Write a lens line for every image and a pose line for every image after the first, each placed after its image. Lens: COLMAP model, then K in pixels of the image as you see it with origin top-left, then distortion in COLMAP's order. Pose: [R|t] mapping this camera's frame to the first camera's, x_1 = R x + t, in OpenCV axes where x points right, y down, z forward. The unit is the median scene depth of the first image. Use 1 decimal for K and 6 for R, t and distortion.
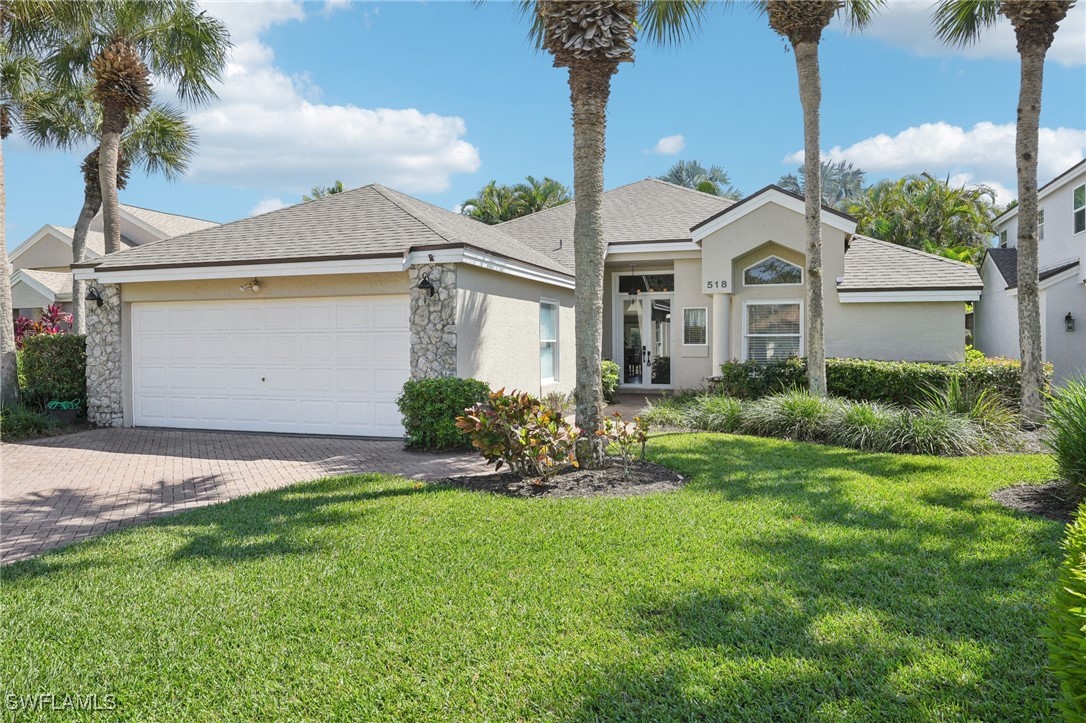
lens RADIAL K [[751.7, 0, 542.5], [0, 751.7, 336.9], [0, 0, 1]] dist [-0.003512, -0.000254]
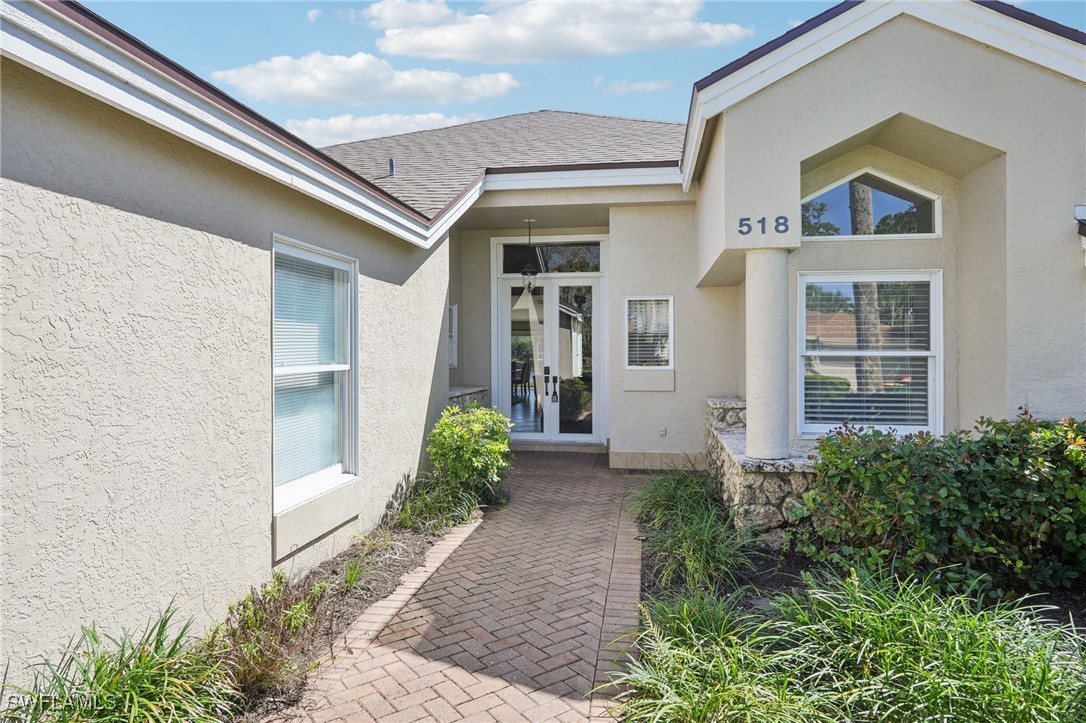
lens RADIAL K [[658.7, 0, 541.6], [0, 658.7, 342.7], [0, 0, 1]] dist [0.000323, -0.000006]
pose [[0.984155, 0.002132, 0.177298, 0.064932], [-0.001691, 0.999995, -0.002638, -0.008065], [-0.177303, 0.002296, 0.984154, 0.781712]]
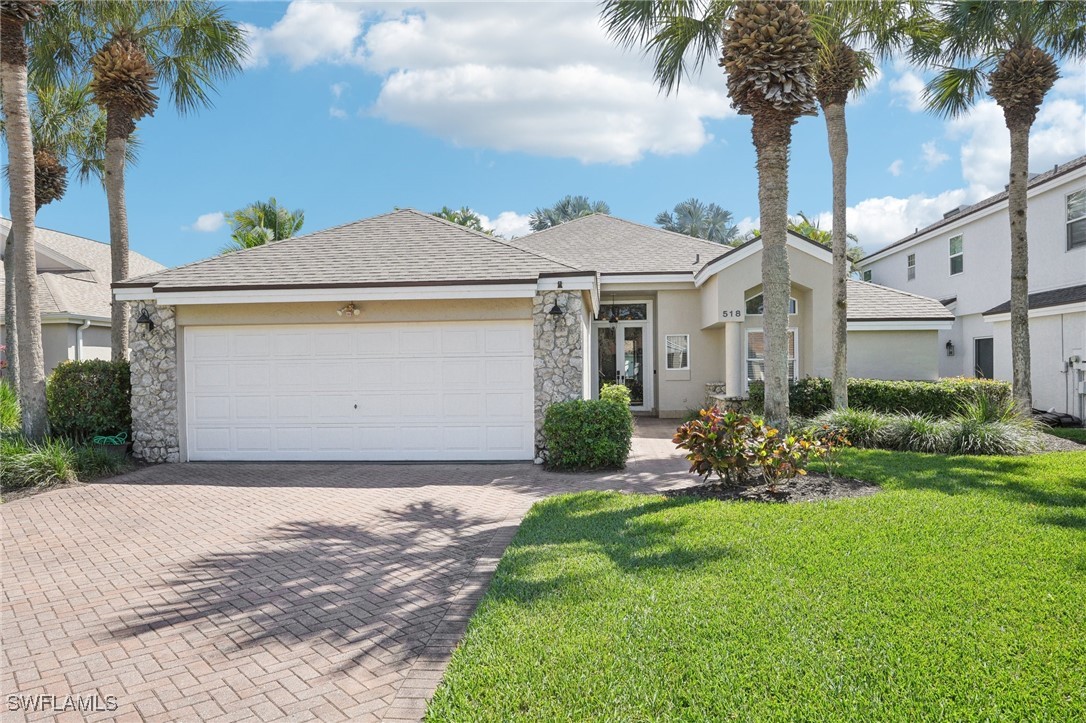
lens RADIAL K [[739.0, 0, 543.0], [0, 739.0, 361.5], [0, 0, 1]] dist [-0.001147, -0.001082]
pose [[0.968329, -0.004961, 0.249629, -0.355139], [0.006117, 0.999974, -0.003855, 0.003636], [-0.249604, 0.005260, 0.968334, 0.017394]]
